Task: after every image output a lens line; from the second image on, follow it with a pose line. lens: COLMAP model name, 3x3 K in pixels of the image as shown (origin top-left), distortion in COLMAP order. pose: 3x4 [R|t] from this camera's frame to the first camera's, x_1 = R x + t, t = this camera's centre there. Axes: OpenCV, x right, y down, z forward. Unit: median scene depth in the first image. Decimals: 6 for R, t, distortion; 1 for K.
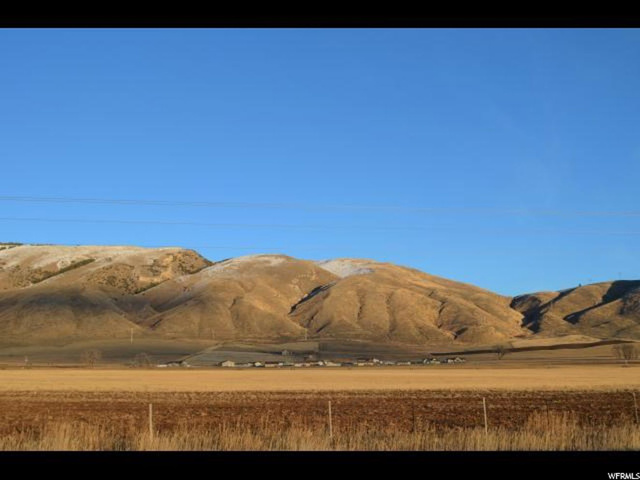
lens RADIAL K [[730.8, 0, 320.4], [0, 730.8, 240.1], [0, 0, 1]] dist [0.051818, 0.000000]
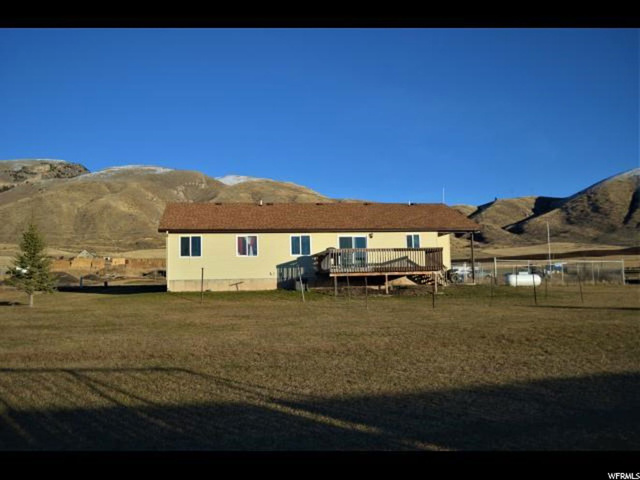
lens RADIAL K [[510.6, 0, 320.2], [0, 510.6, 240.6], [0, 0, 1]] dist [0.002265, -0.018231]
pose [[0.985053, 0.019989, 0.171089, 0.025394], [-0.033089, 0.996704, 0.074067, 0.066742], [-0.169045, -0.078621, 0.982468, 0.375272]]
